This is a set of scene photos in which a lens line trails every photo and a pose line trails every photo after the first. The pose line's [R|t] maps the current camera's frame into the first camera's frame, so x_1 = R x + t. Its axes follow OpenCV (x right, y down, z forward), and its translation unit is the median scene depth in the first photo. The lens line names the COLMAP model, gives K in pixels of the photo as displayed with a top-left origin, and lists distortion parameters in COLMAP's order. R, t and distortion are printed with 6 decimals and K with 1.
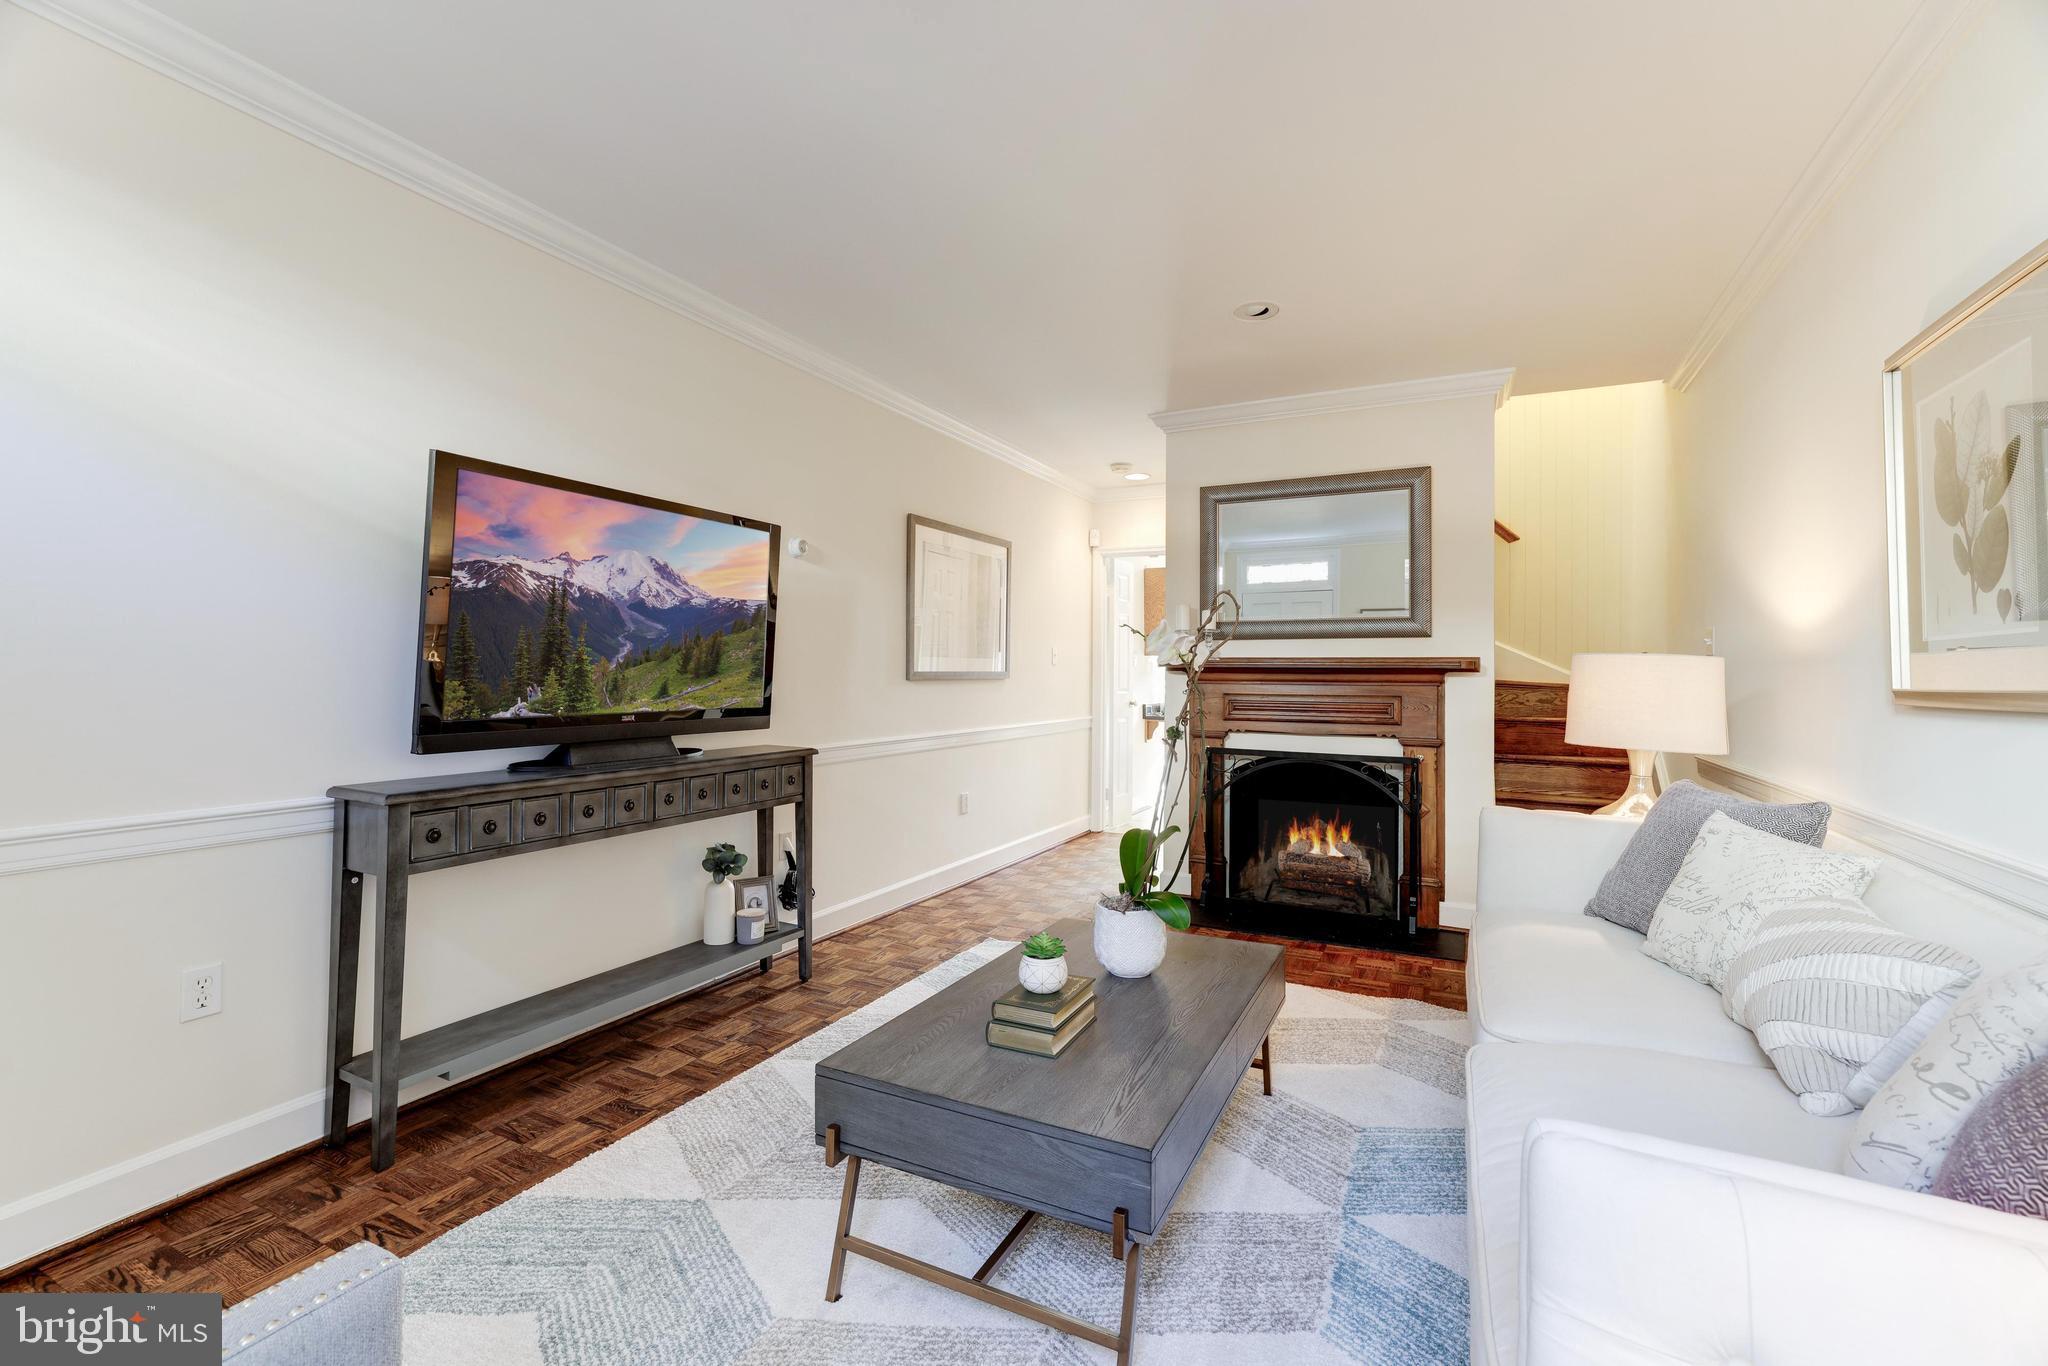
lens RADIAL K [[887.0, 0, 1022.5], [0, 887.0, 661.7], [0, 0, 1]] dist [-0.020862, 0.014861]
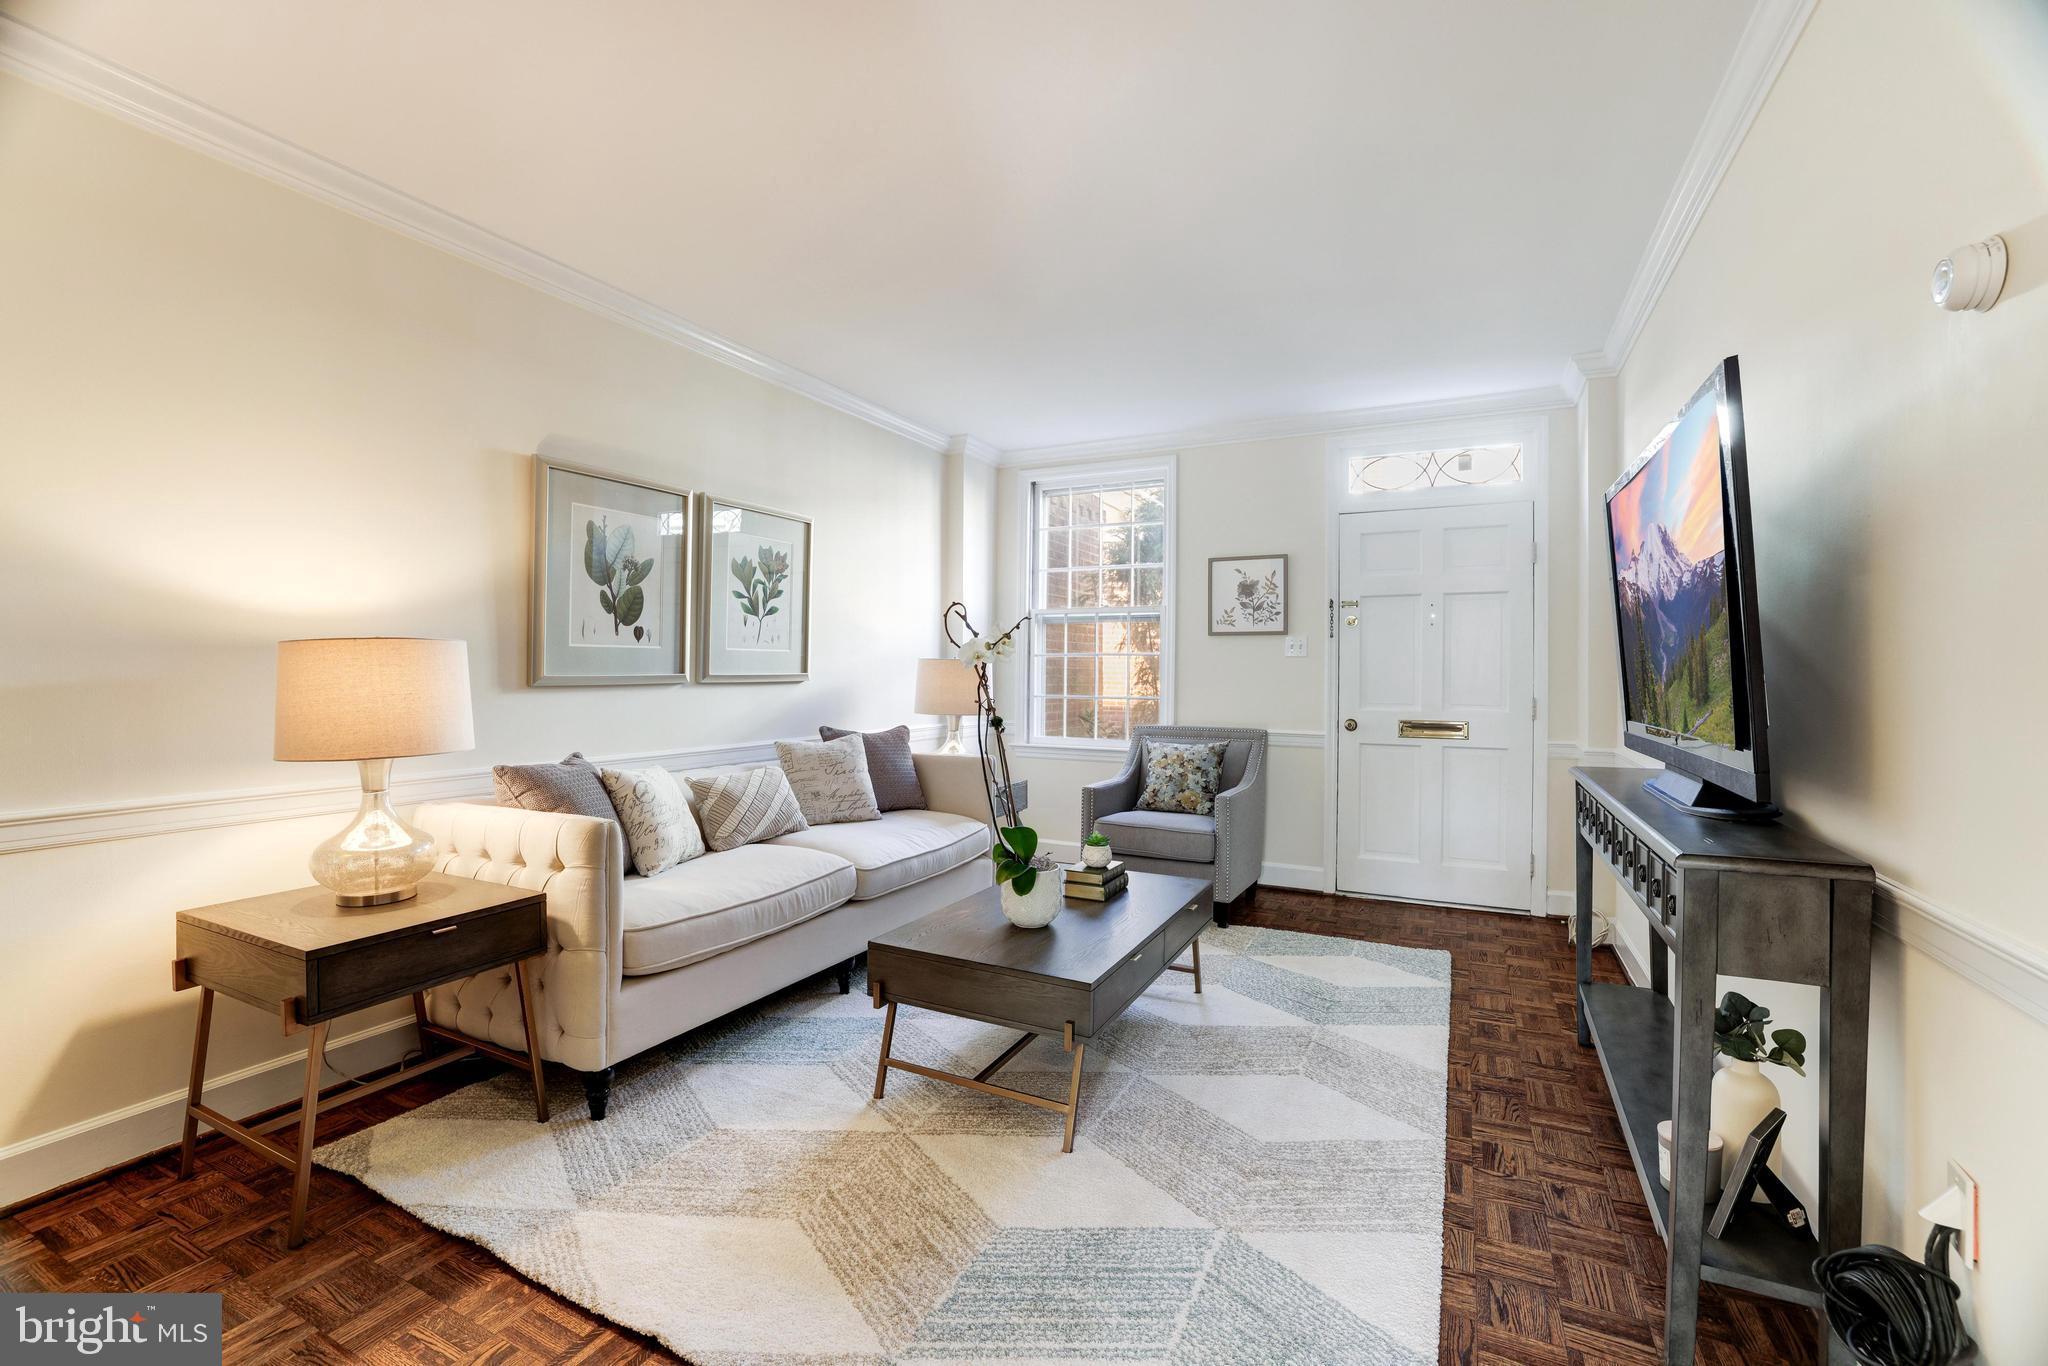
lens RADIAL K [[871.6, 0, 1021.9], [0, 871.6, 671.1], [0, 0, 1]] dist [-0.044370, 0.017541]
pose [[-0.999867, -0.015924, 0.003646, 0.100051], [-0.015990, 0.999694, -0.018900, 0.024917], [-0.003343, -0.018956, -0.999815, 1.602437]]
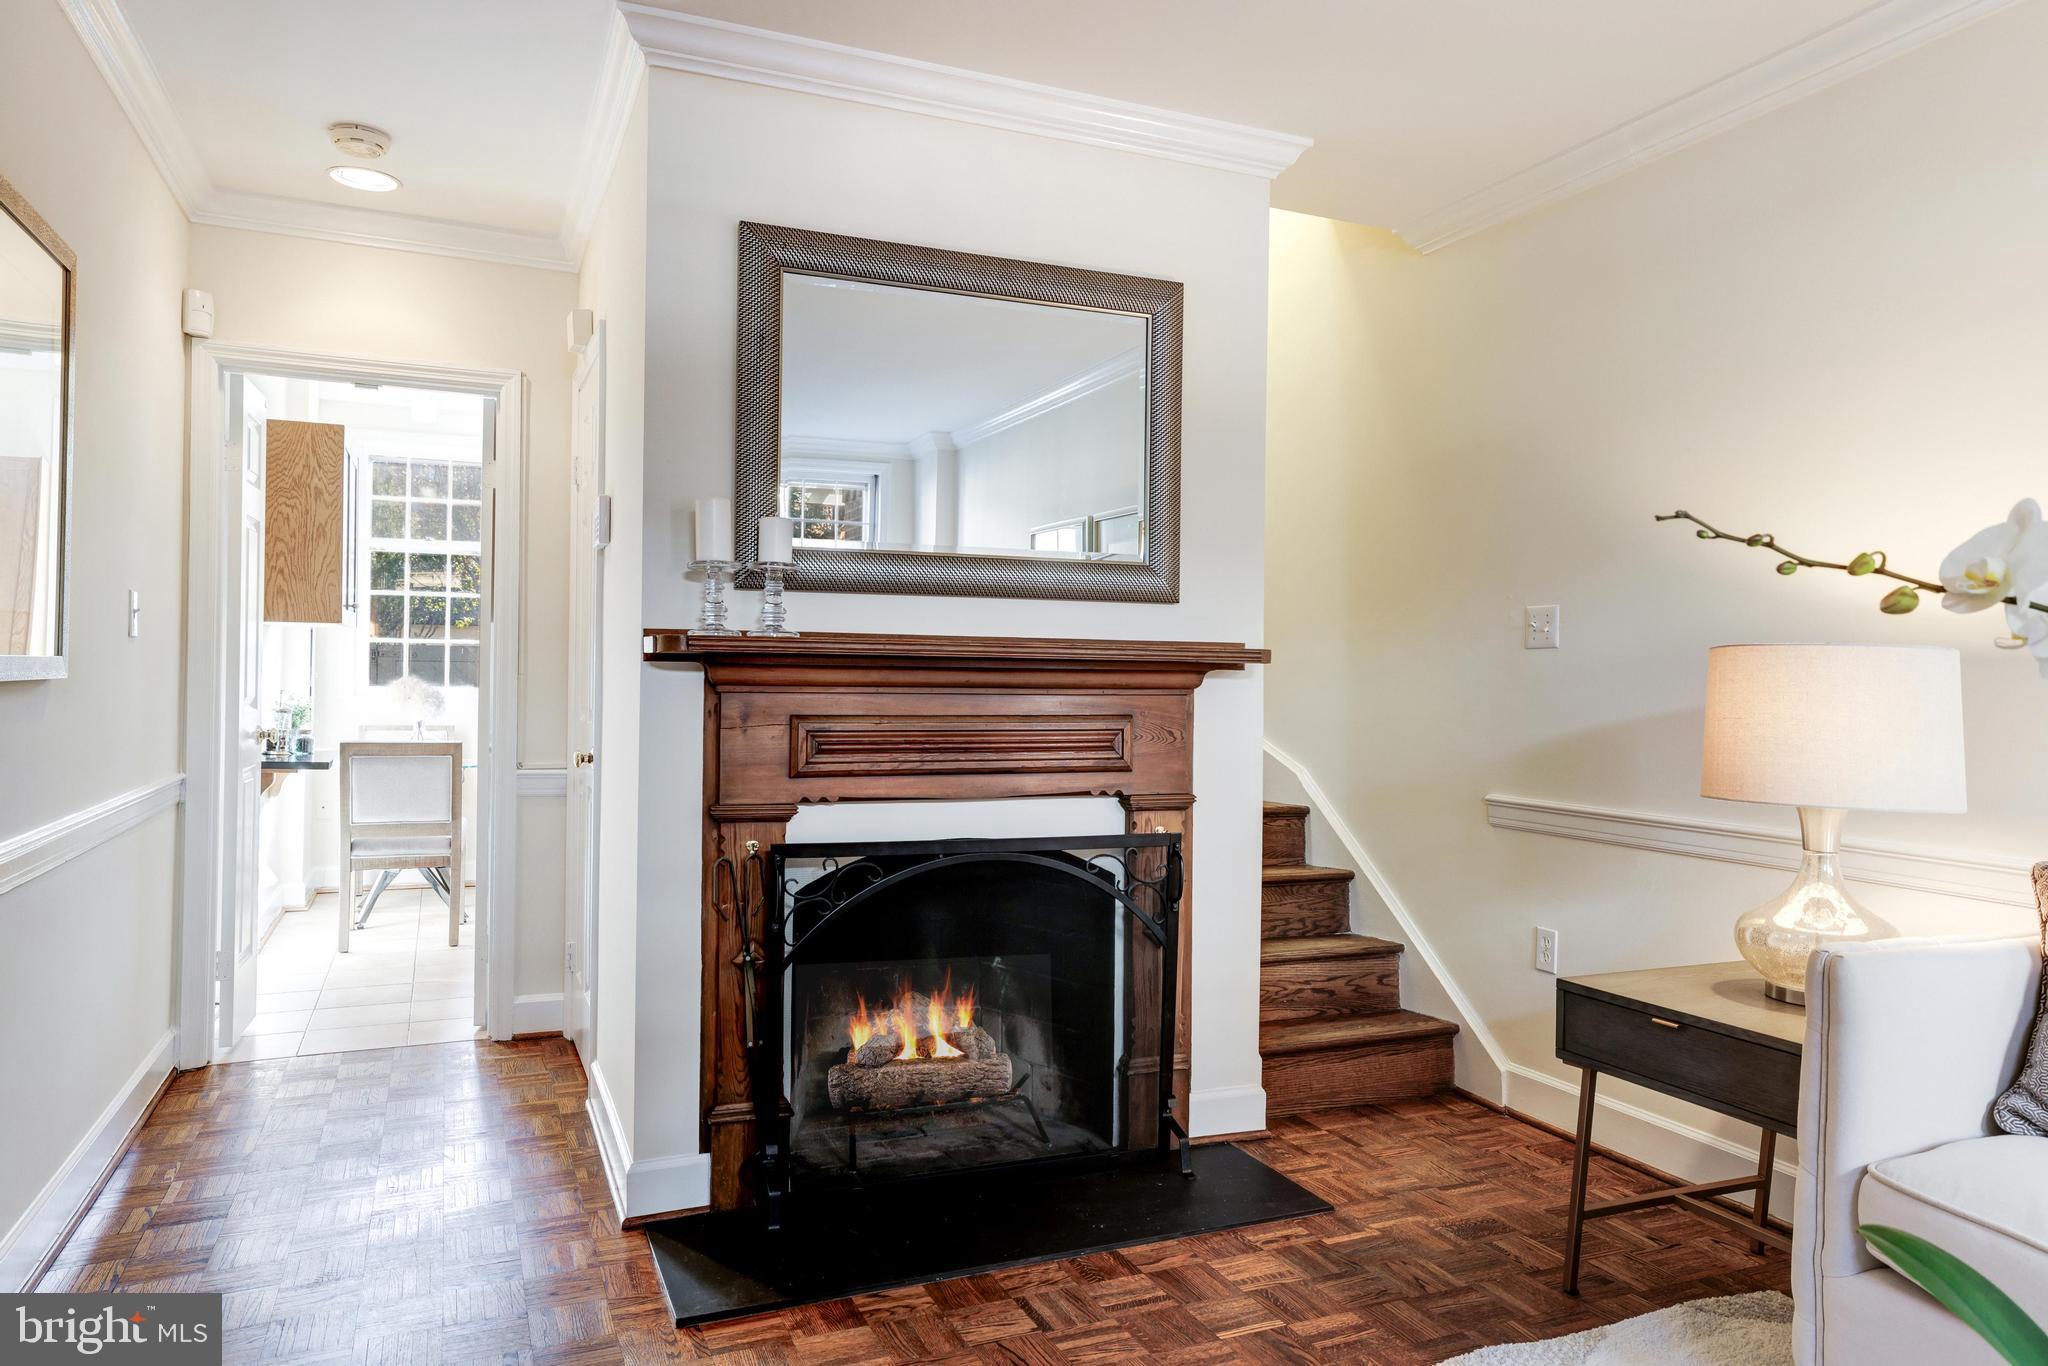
lens RADIAL K [[1345.7, 0, 1030.9], [0, 1345.7, 667.1], [0, 0, 1]] dist [0.005802, 0.001780]
pose [[0.639518, 0.001583, 0.768775, -0.302630], [-0.018016, 0.999754, 0.012928, 0.002166], [-0.768565, -0.022118, 0.639389, 0.748049]]
